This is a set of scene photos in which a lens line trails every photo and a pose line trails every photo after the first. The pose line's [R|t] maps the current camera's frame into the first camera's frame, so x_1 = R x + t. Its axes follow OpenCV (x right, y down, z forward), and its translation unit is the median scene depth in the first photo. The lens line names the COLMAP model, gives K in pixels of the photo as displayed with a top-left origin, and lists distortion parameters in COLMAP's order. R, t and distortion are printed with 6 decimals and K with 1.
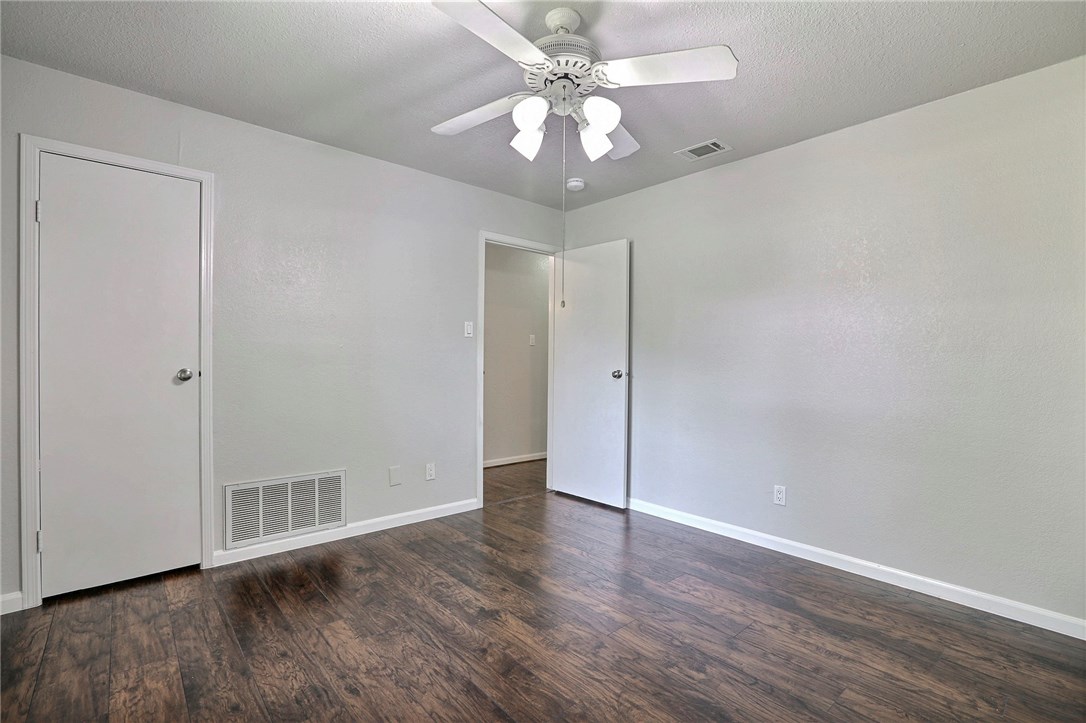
lens RADIAL K [[507.9, 0, 545.6], [0, 507.9, 364.4], [0, 0, 1]] dist [-0.014799, 0.003249]
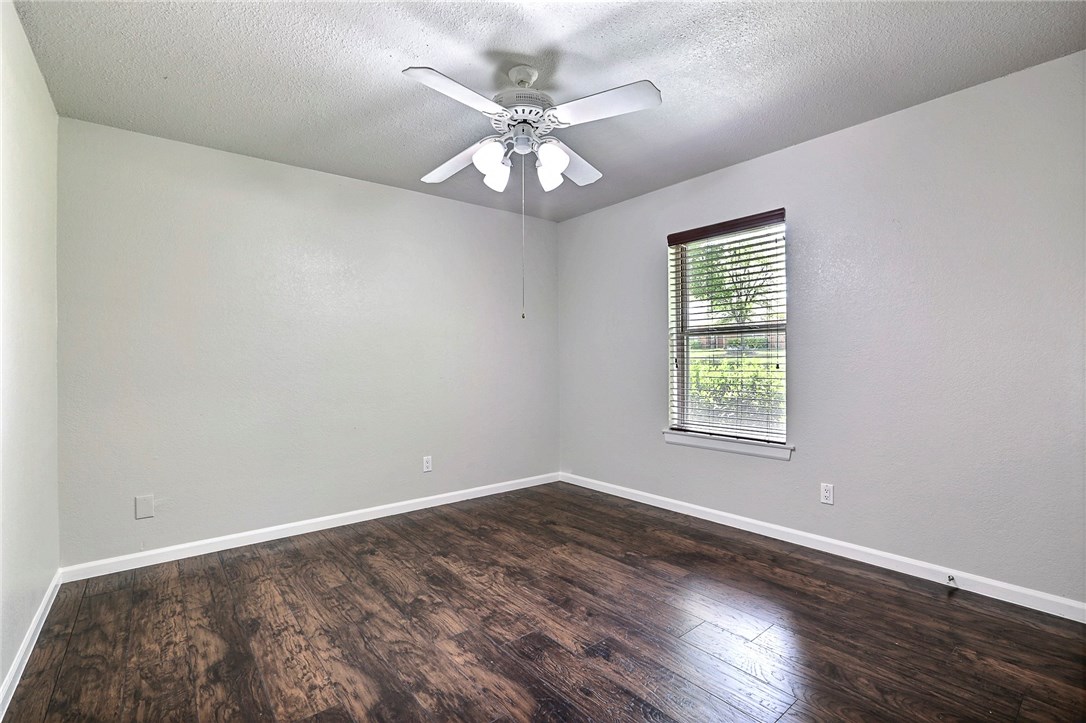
lens RADIAL K [[507.9, 0, 540.7], [0, 507.9, 359.9], [0, 0, 1]] dist [-0.014799, 0.003249]
pose [[-0.998761, -0.002093, 0.049712, -0.065528], [-0.001730, 0.999971, 0.007352, -0.017549], [-0.049726, 0.007257, -0.998737, 2.107804]]
